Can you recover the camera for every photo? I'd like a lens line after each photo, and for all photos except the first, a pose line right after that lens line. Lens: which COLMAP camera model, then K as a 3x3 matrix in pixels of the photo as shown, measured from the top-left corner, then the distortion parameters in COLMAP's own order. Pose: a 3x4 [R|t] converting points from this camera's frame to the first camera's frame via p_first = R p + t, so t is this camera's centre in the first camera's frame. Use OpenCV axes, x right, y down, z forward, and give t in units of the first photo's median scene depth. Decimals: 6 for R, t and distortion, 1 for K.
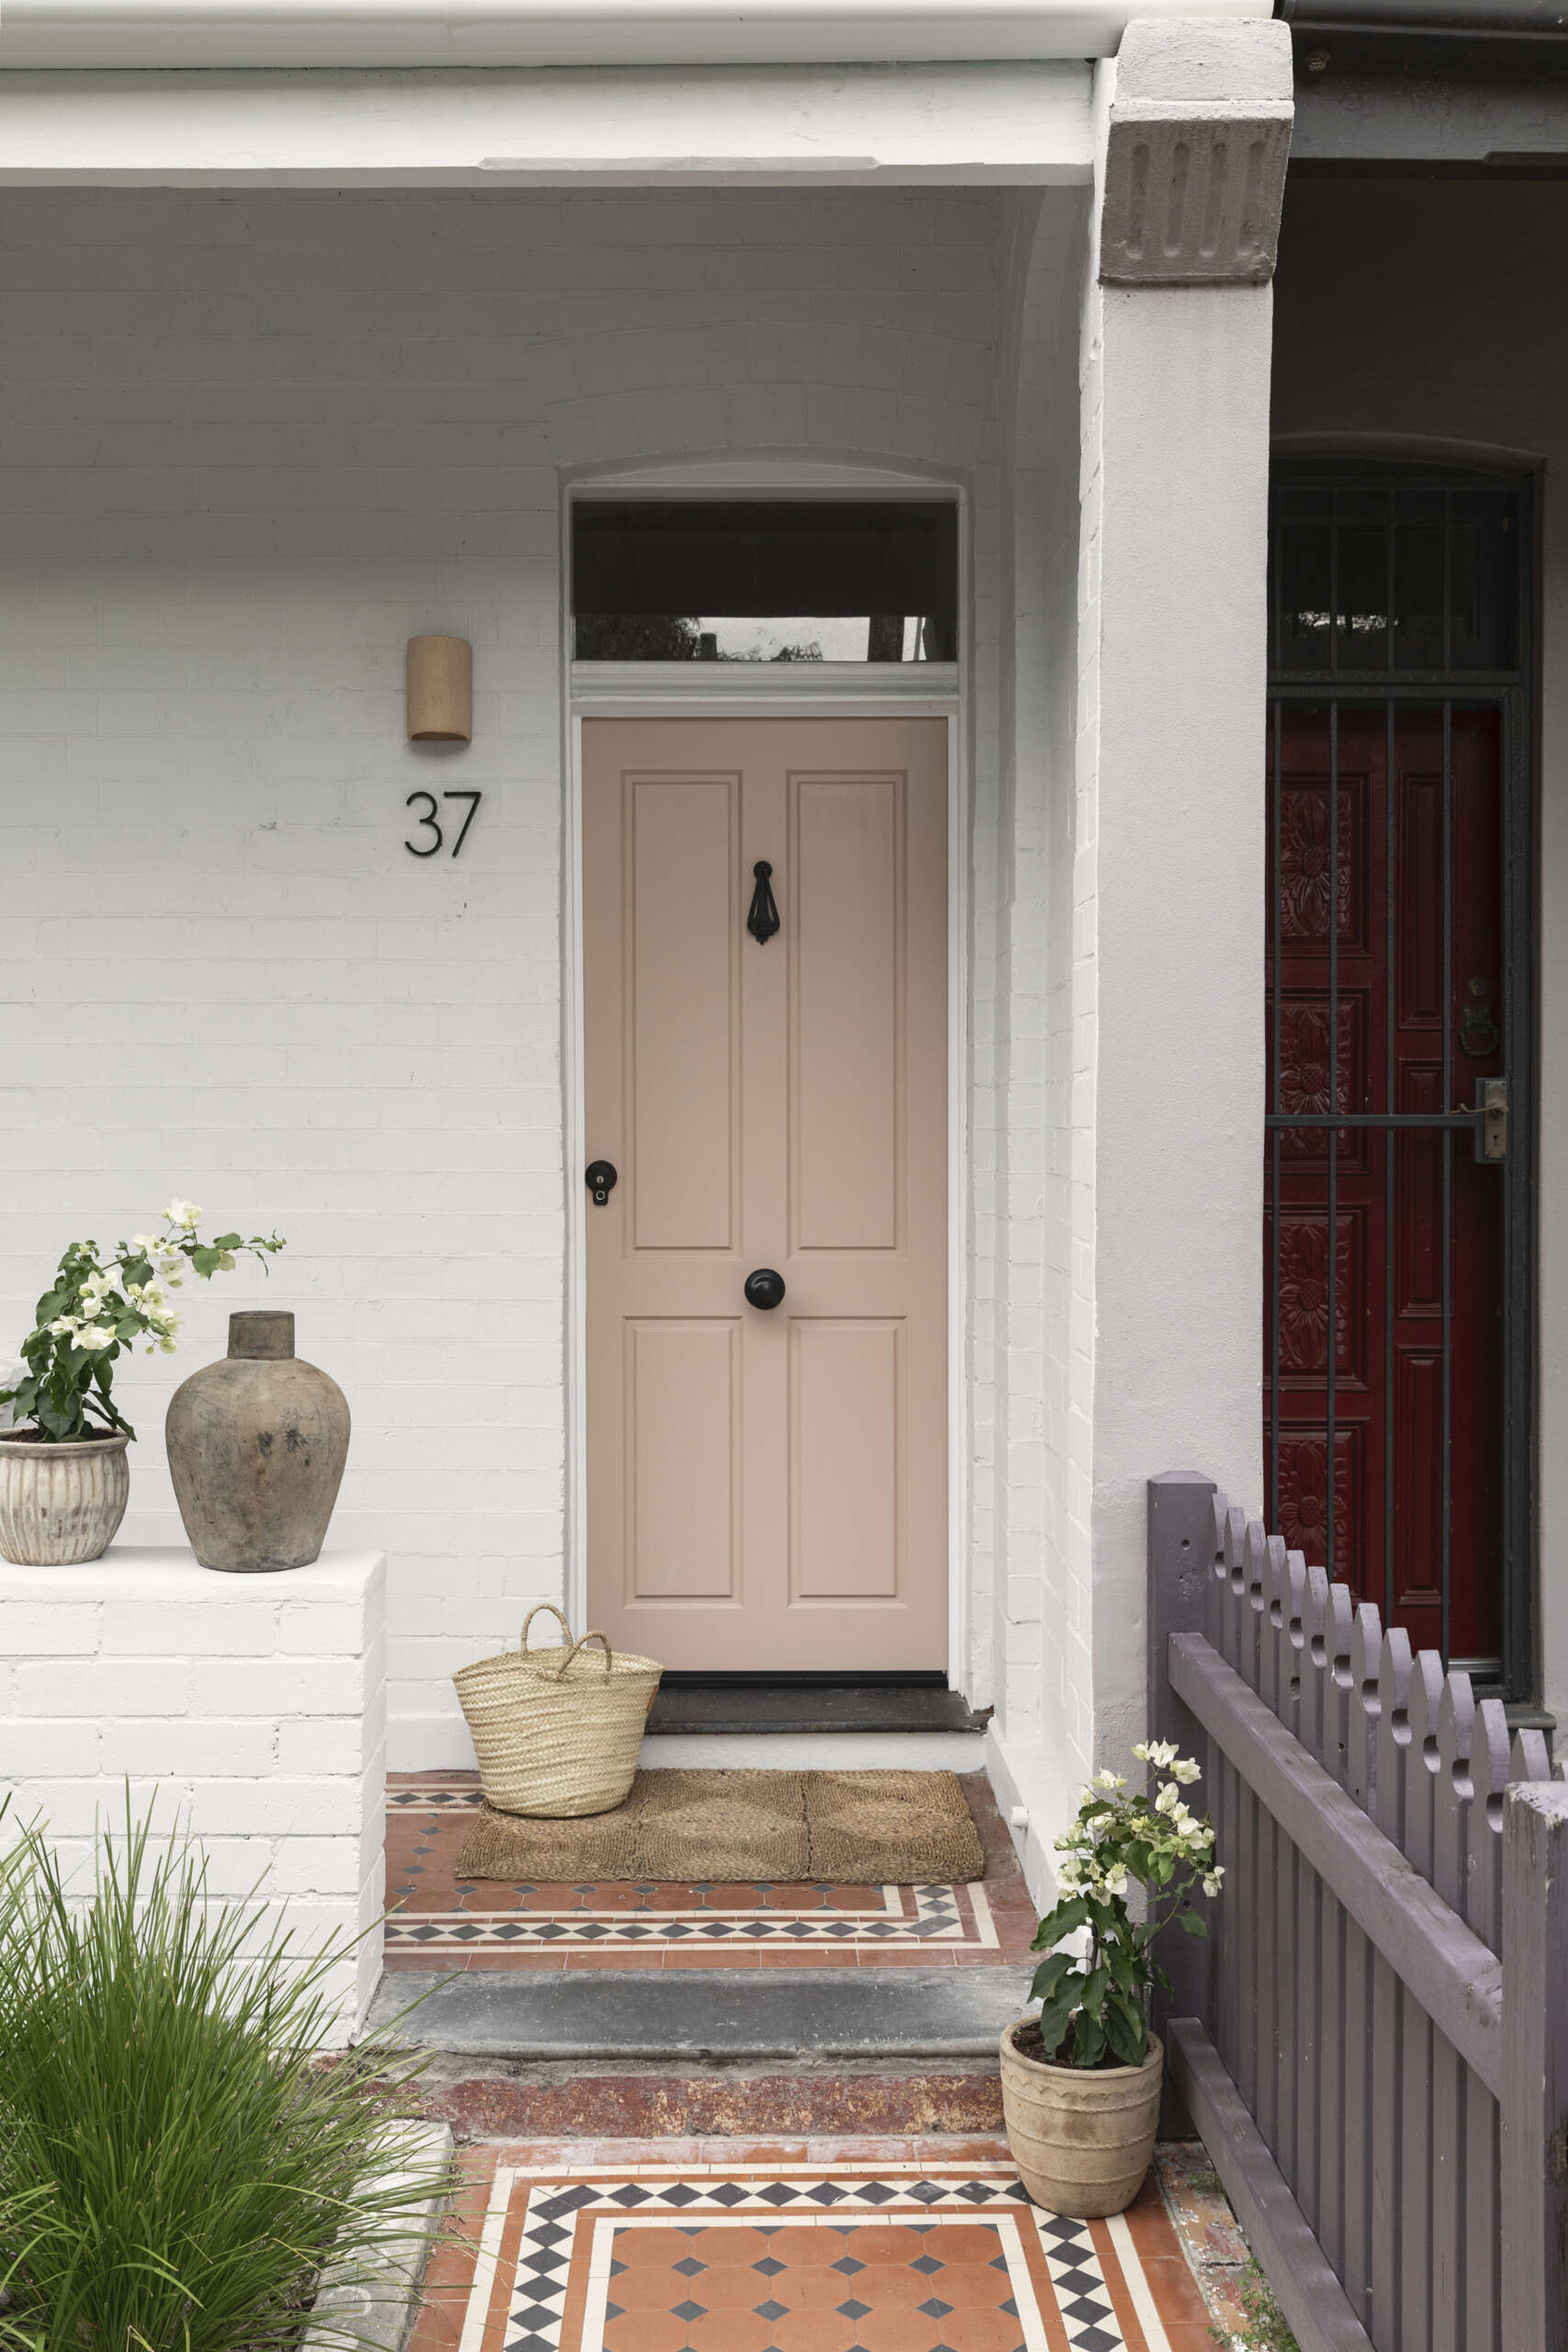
lens RADIAL K [[2305.1, 0, 784.0], [0, 2305.1, 1176.0], [0, 0, 1]] dist [-0.002570, 0.000618]
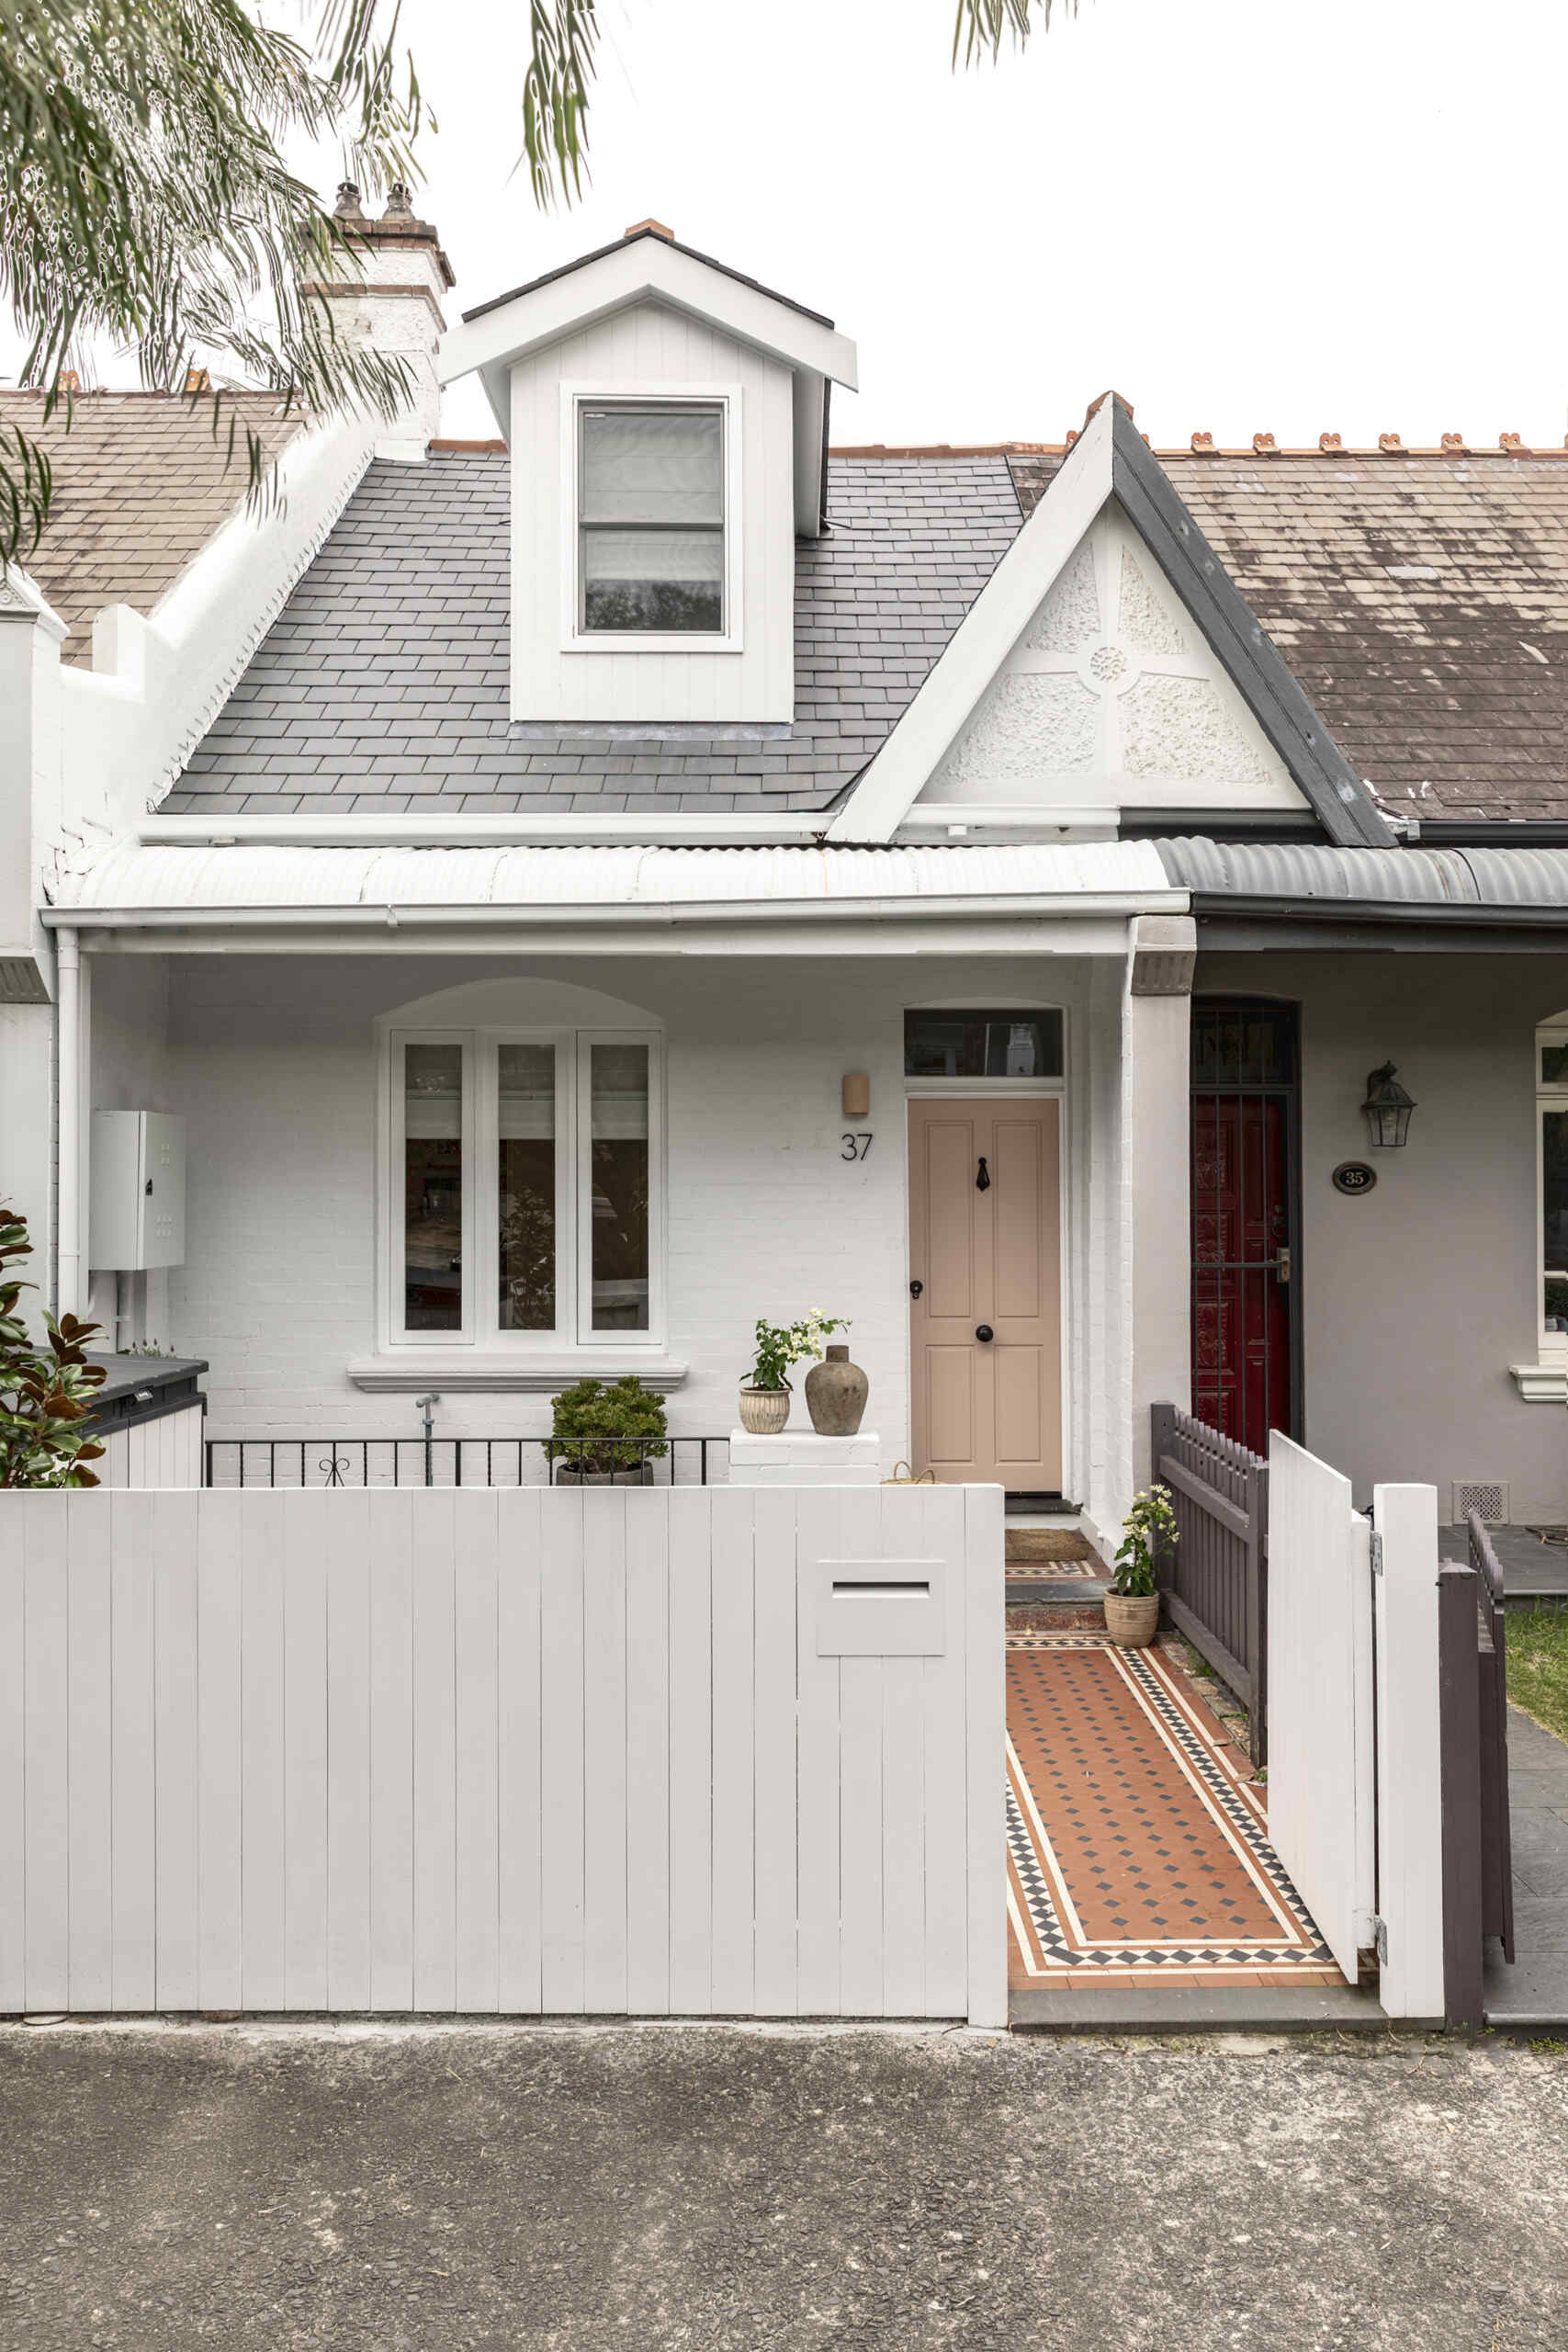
lens RADIAL K [[1655.9, 0, 784.0], [0, 1655.9, 1176.0], [0, 0, 1]] dist [-0.009185, 0.005808]
pose [[0.999289, -0.003947, -0.037495, -0.199589], [0.002696, 0.999440, -0.033347, -0.076999], [0.037605, 0.033223, 0.998740, -0.984040]]
